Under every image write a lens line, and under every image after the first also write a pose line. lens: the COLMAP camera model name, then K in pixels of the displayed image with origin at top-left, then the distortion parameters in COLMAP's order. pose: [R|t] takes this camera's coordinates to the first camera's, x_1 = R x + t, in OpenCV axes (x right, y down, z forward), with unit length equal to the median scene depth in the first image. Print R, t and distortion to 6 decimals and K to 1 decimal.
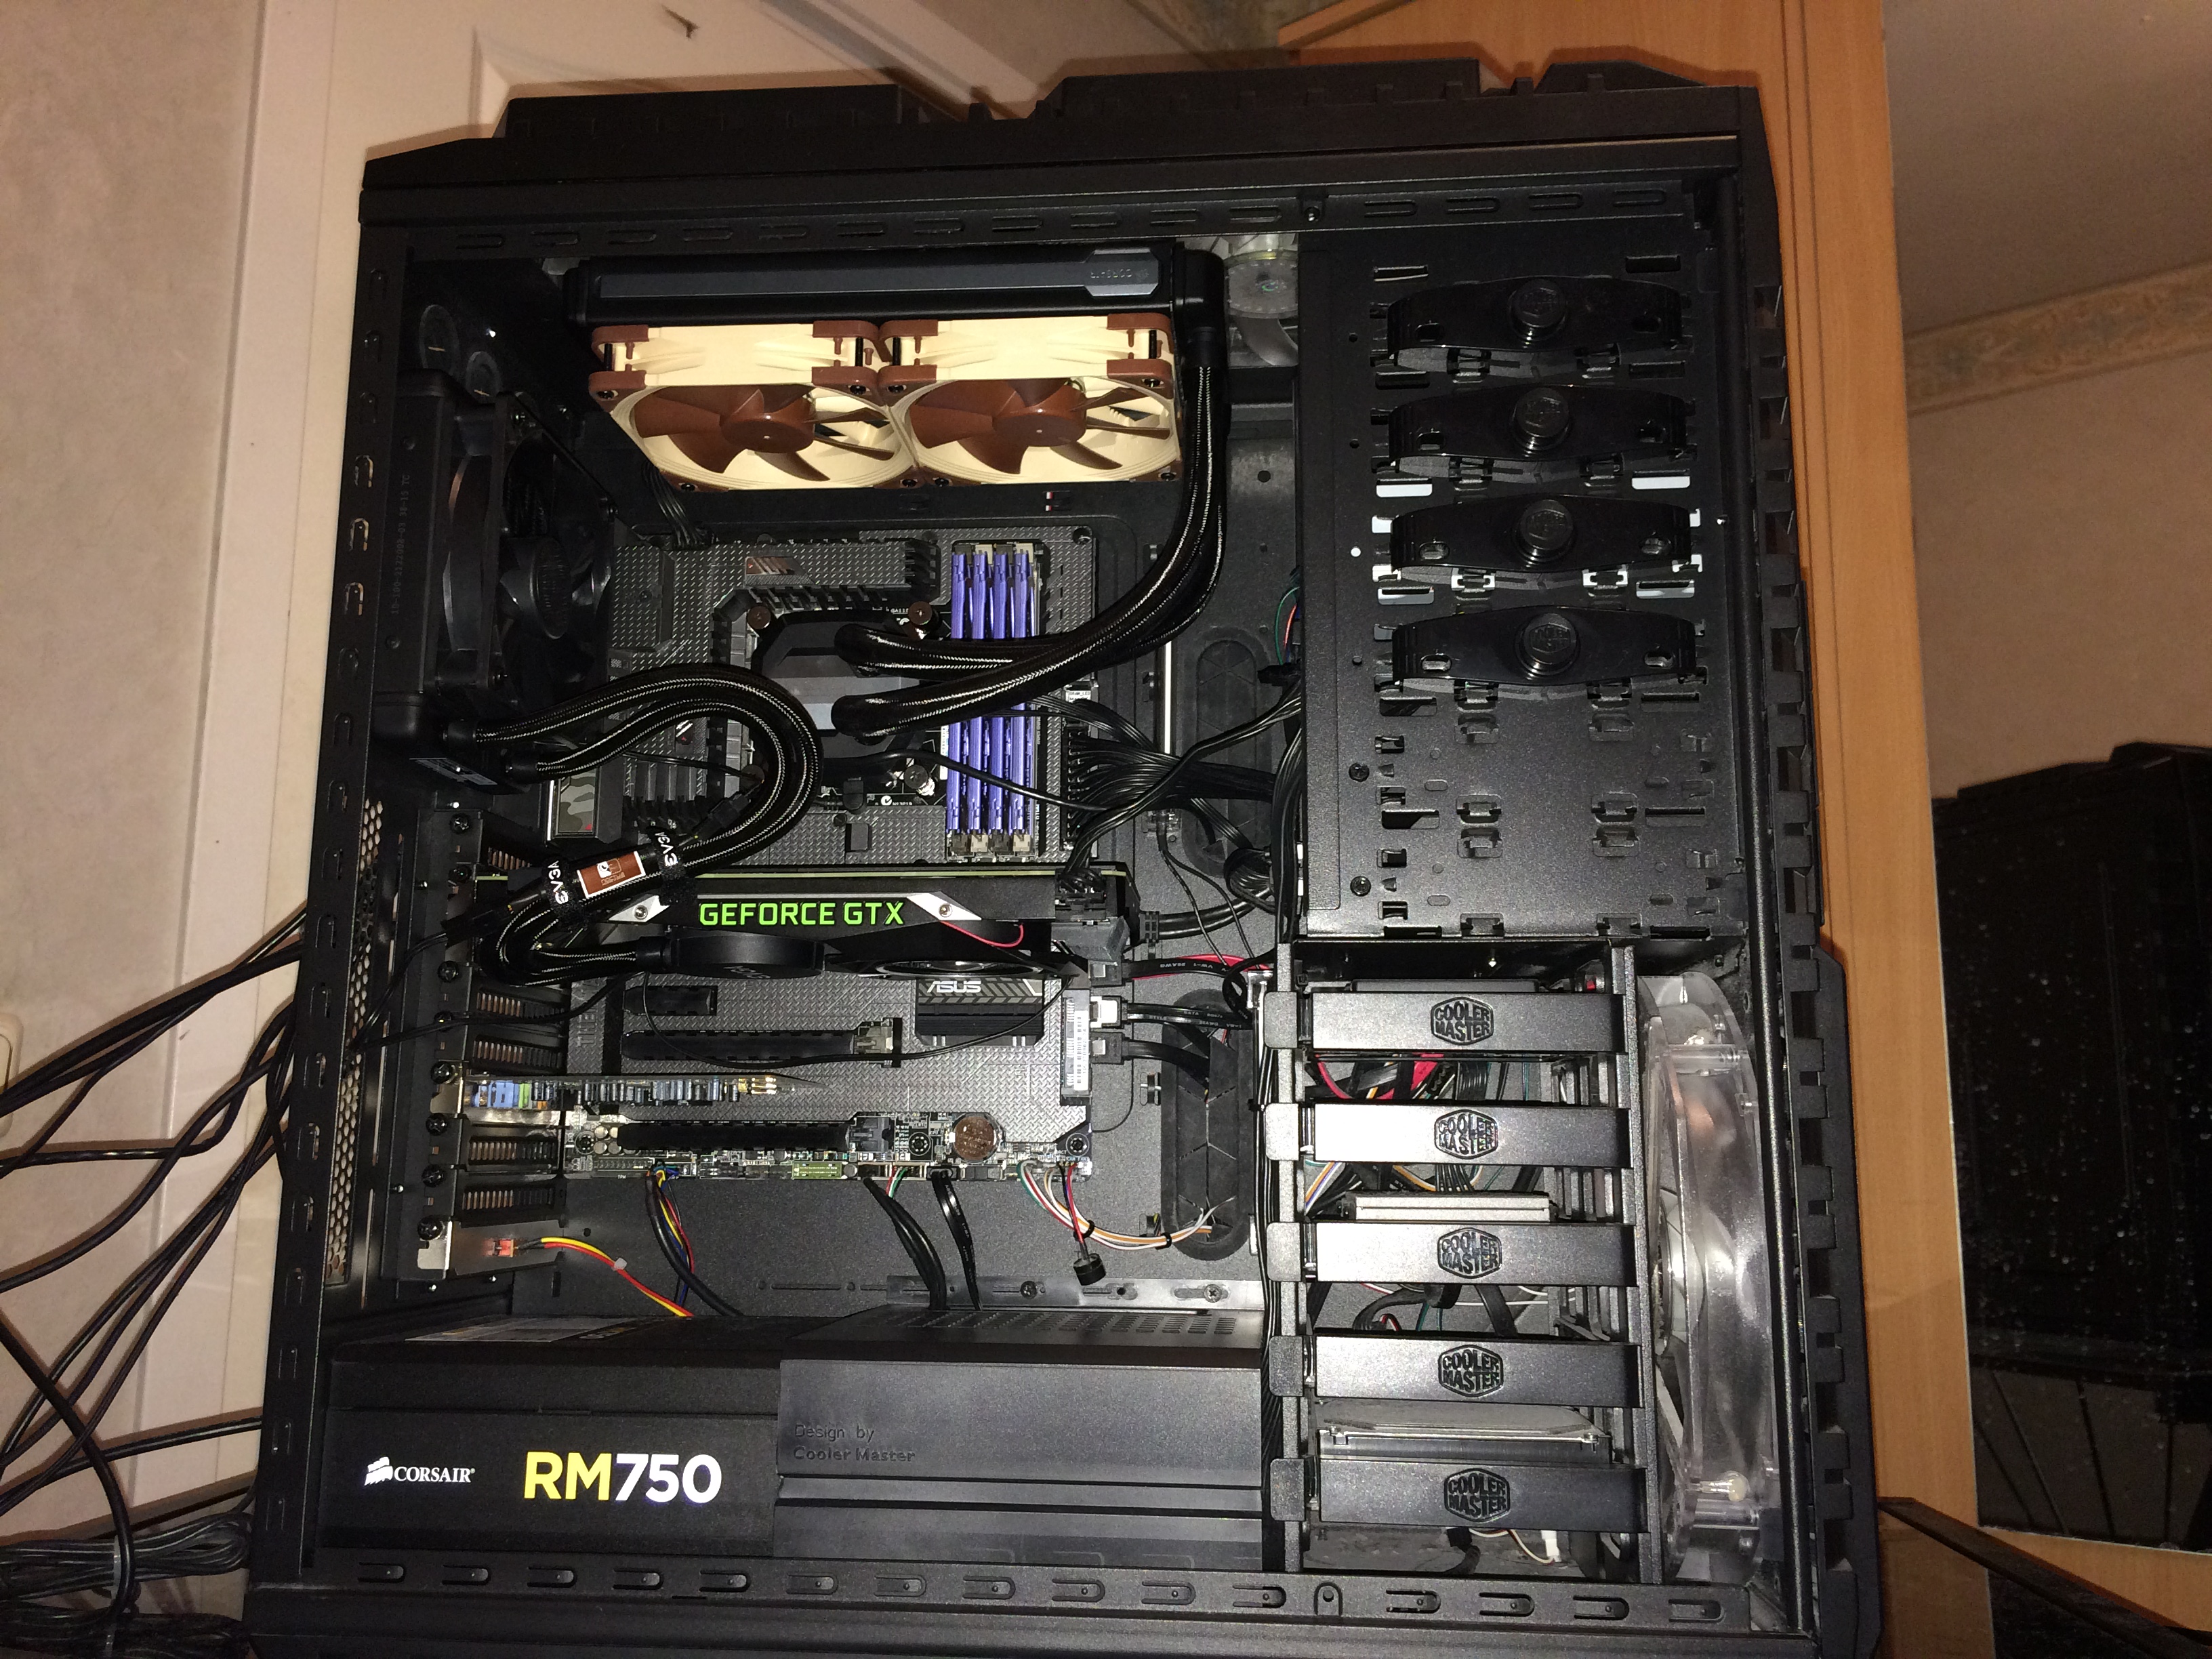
lens RADIAL K [[1879.4, 0, 1087.4], [0, 1879.4, 834.4], [0, 0, 1]] dist [0.089670, -0.127394]
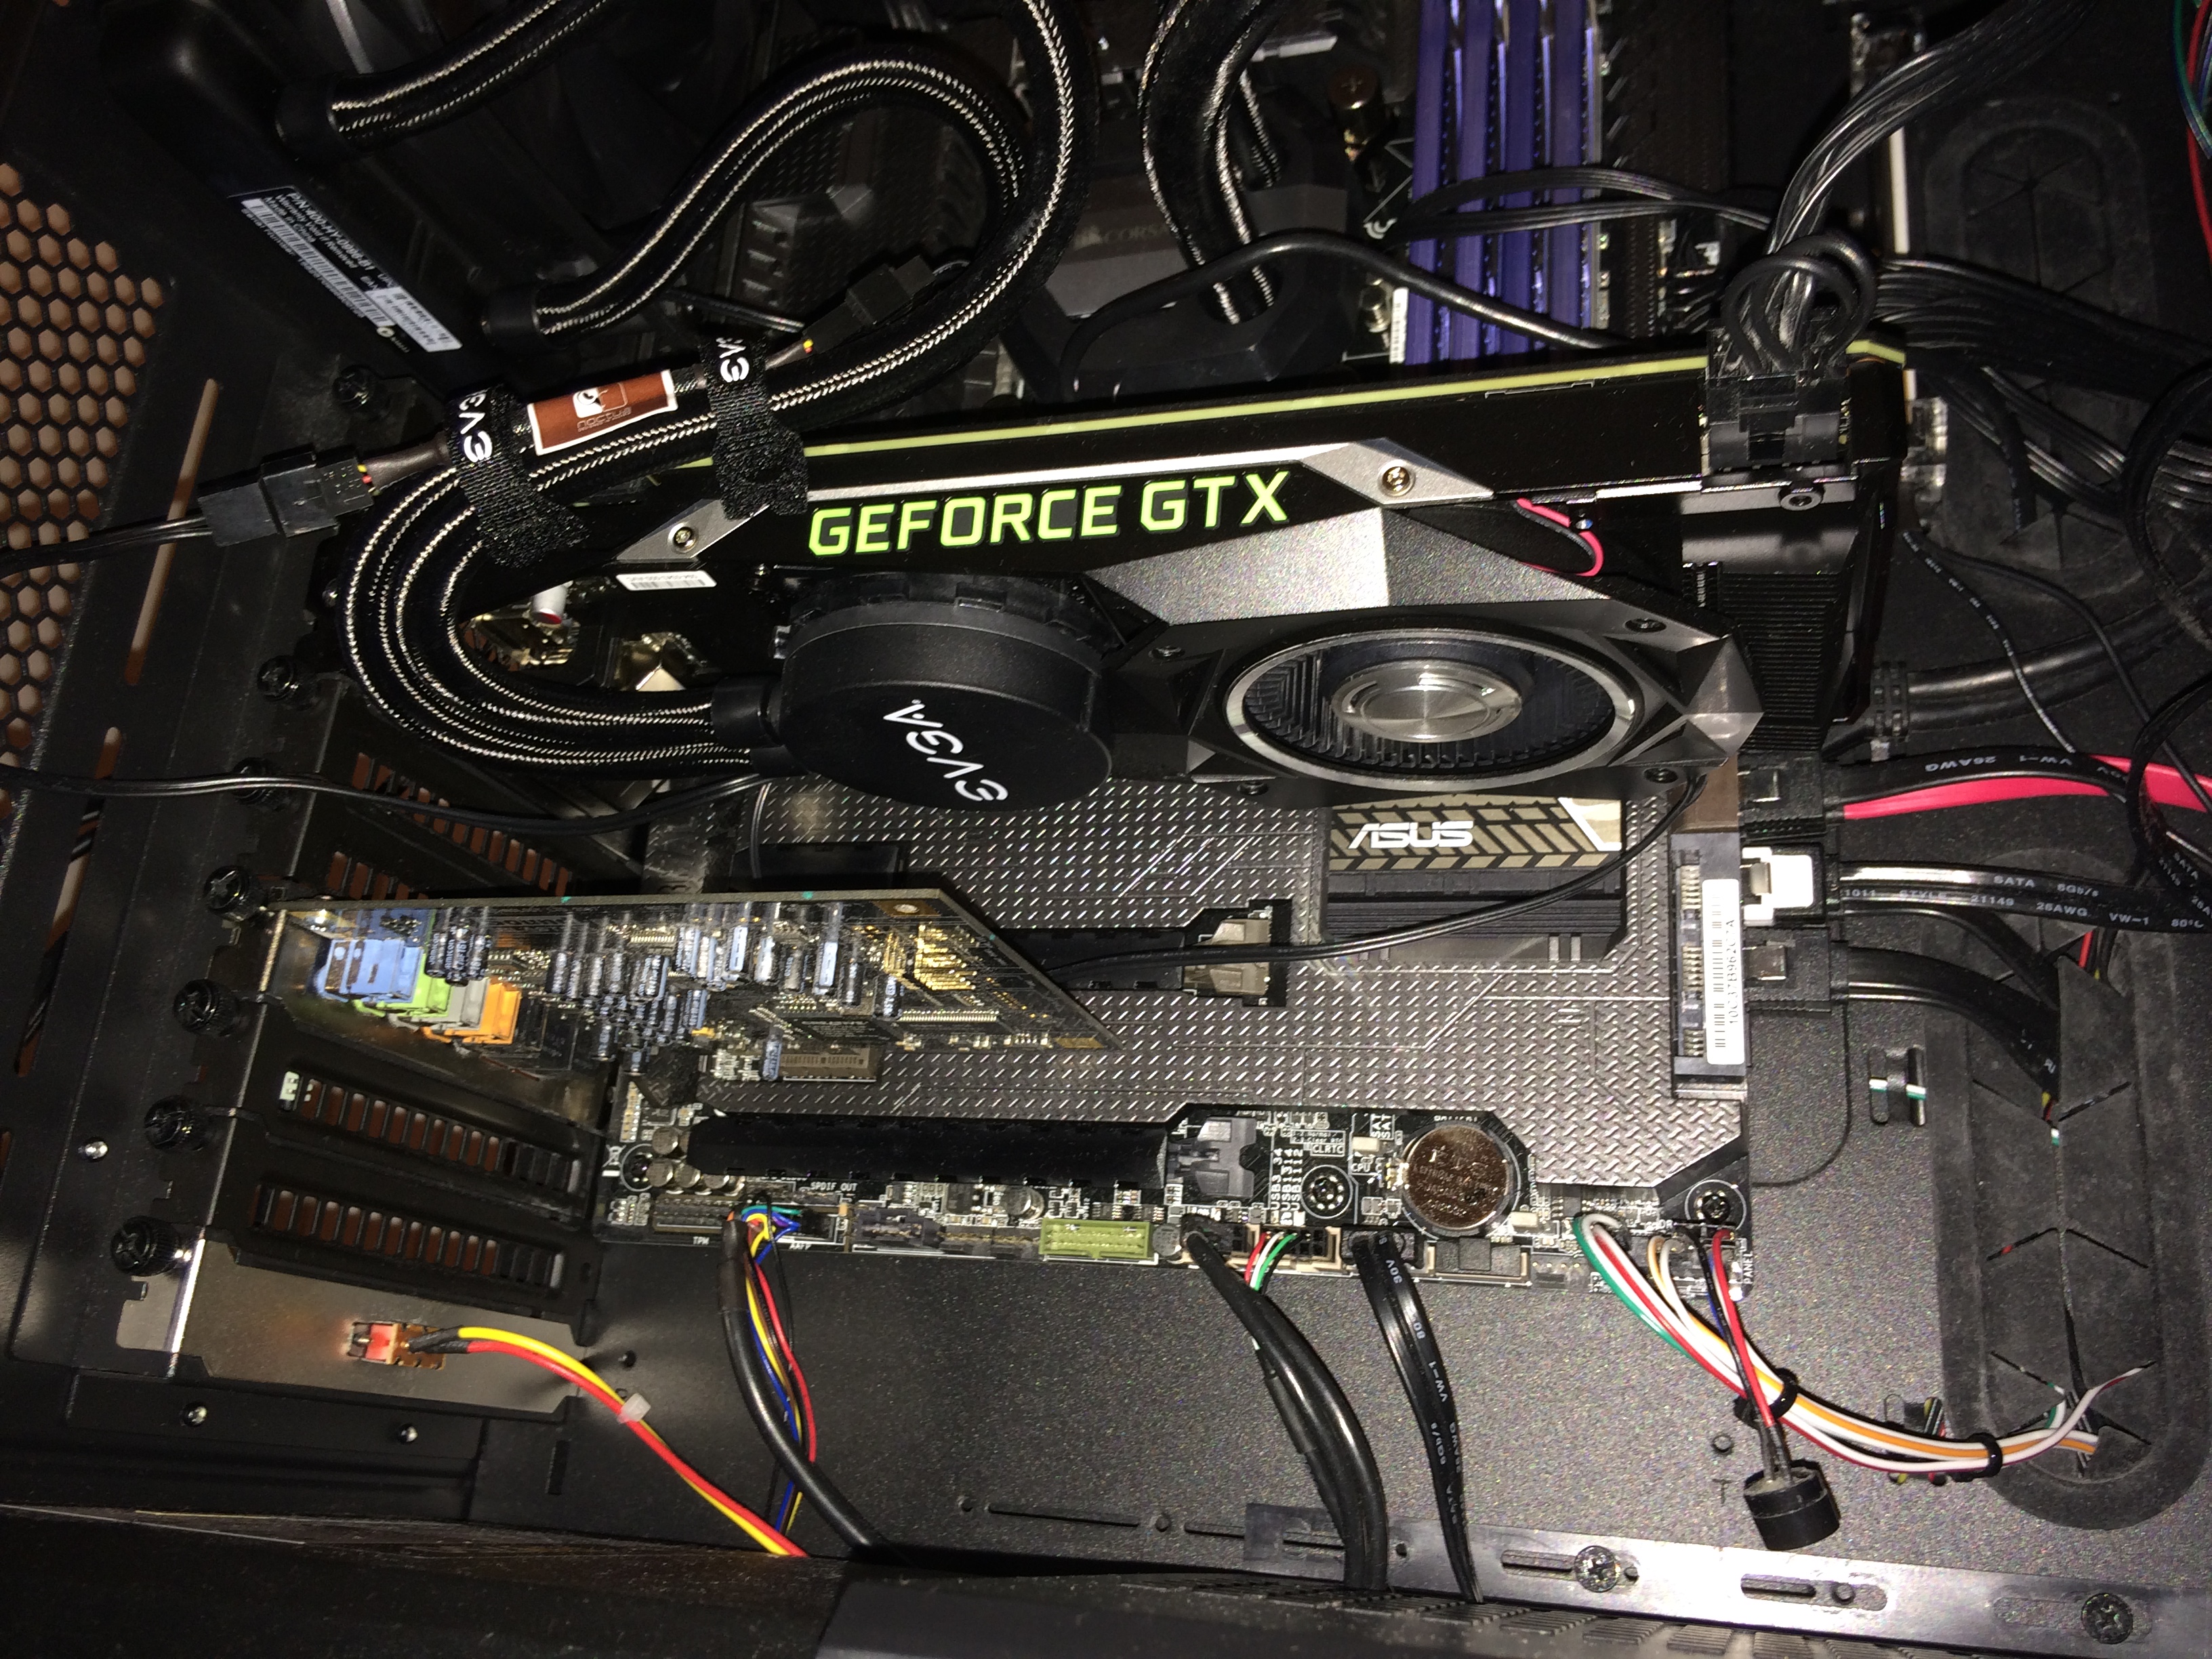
lens RADIAL K [[1879.4, 0, 1087.4], [0, 1879.4, 834.4], [0, 0, 1]] dist [0.089670, -0.127394]
pose [[0.973332, 0.000362, -0.229402, -0.043742], [-0.040469, 0.984586, -0.170152, 0.162267], [0.225804, 0.174898, 0.958344, 0.565347]]
